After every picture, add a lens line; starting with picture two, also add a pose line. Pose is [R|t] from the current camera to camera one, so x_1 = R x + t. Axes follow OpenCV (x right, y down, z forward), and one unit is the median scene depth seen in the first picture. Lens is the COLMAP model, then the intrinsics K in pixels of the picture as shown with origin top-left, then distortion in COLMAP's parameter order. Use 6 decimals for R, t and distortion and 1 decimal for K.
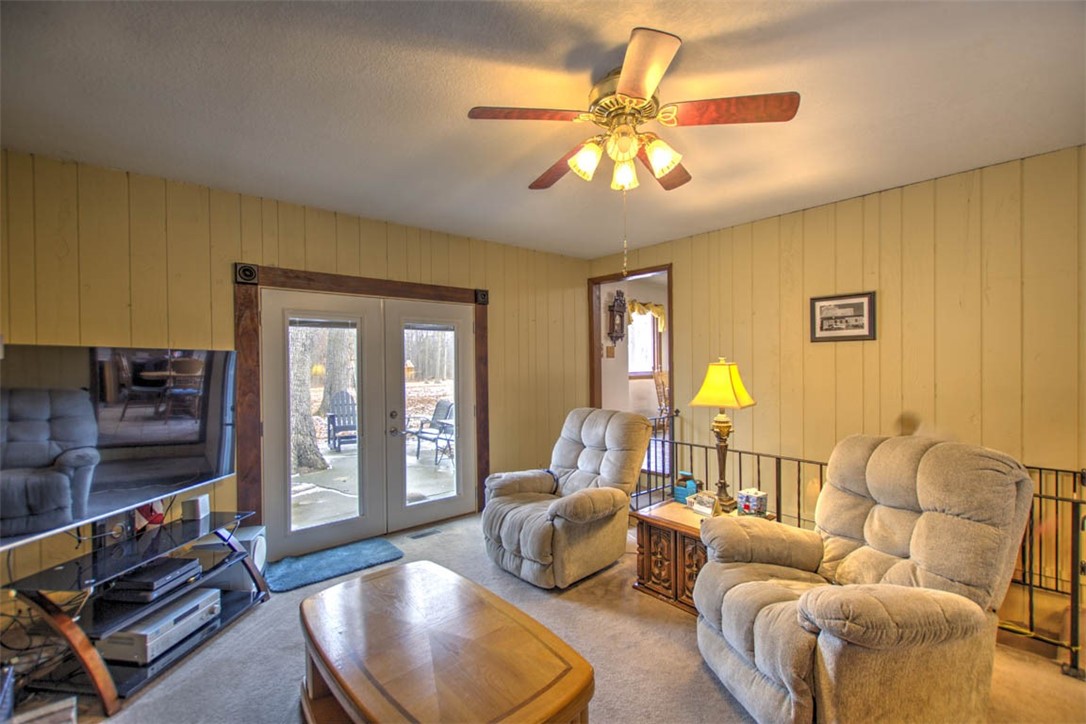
lens RADIAL K [[470.9, 0, 543.8], [0, 470.9, 365.4], [0, 0, 1]] dist [0.004739, 0.000444]
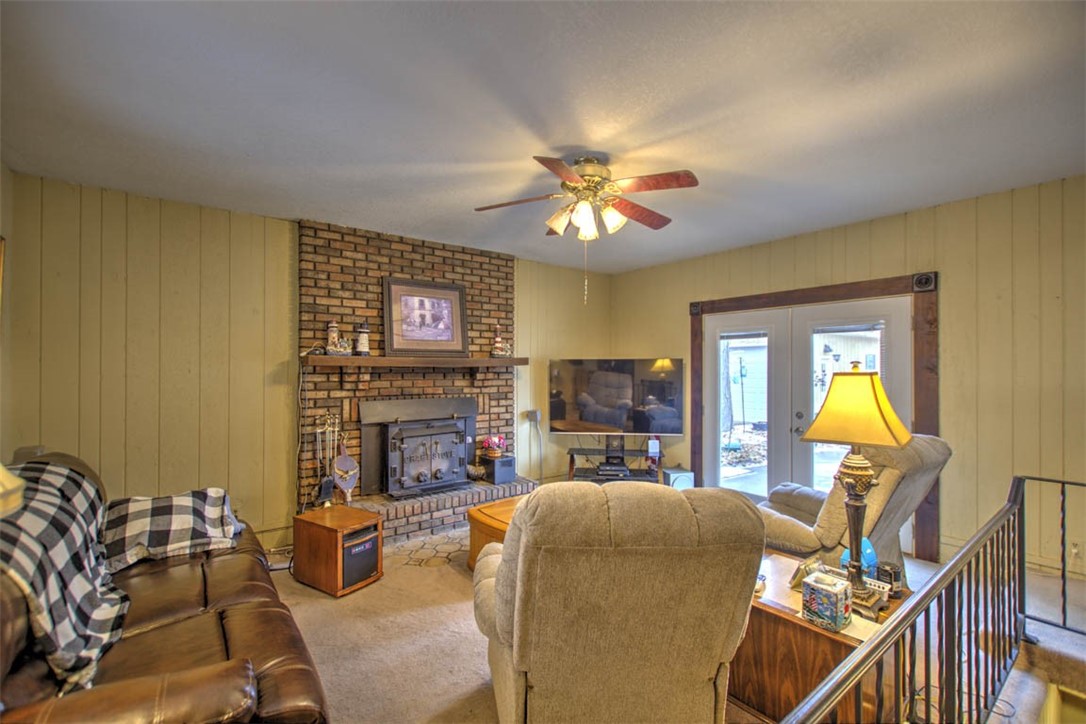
lens RADIAL K [[470.9, 0, 543.1], [0, 470.9, 361.4], [0, 0, 1]] dist [0.004739, 0.000444]
pose [[-0.052931, 0.000312, -0.998598, 0.891195], [-0.005694, 0.999984, 0.000614, -0.017379], [0.998582, 0.005718, -0.052928, 0.547065]]
